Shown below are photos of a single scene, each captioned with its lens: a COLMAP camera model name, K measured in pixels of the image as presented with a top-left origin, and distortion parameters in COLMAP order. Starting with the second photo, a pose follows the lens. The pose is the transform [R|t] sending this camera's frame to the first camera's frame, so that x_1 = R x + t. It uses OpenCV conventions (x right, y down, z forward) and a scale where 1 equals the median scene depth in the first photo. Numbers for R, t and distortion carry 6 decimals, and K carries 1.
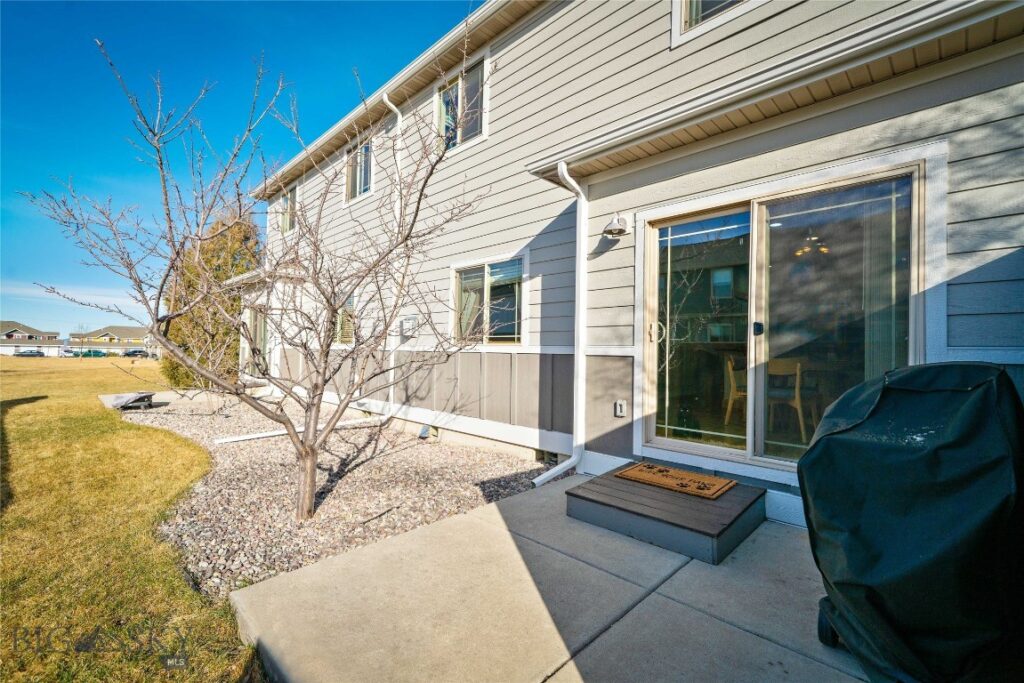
lens RADIAL K [[425.2, 0, 512.0], [0, 425.2, 341.5], [0, 0, 1]] dist [-0.000367, -0.000010]
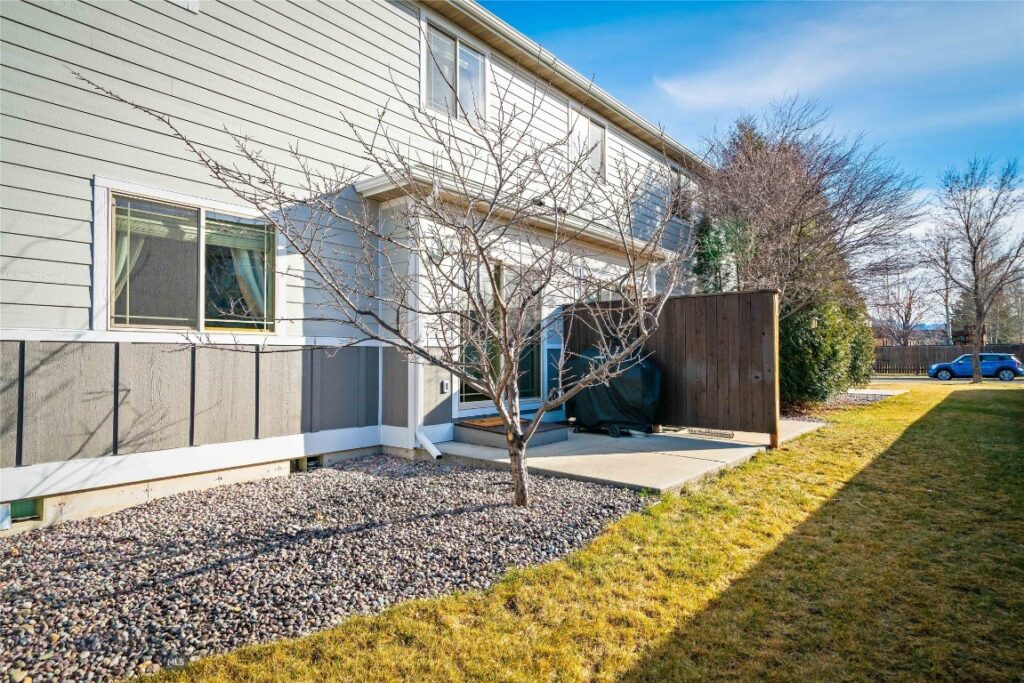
lens RADIAL K [[567.8, 0, 512.0], [0, 567.8, 341.5], [0, 0, 1]] dist [-0.000691, -0.000130]
pose [[-0.063886, 0.013169, 0.997870, -1.065390], [-0.027014, 0.999524, -0.014920, 0.025383], [-0.997592, -0.027910, -0.063500, 0.632230]]
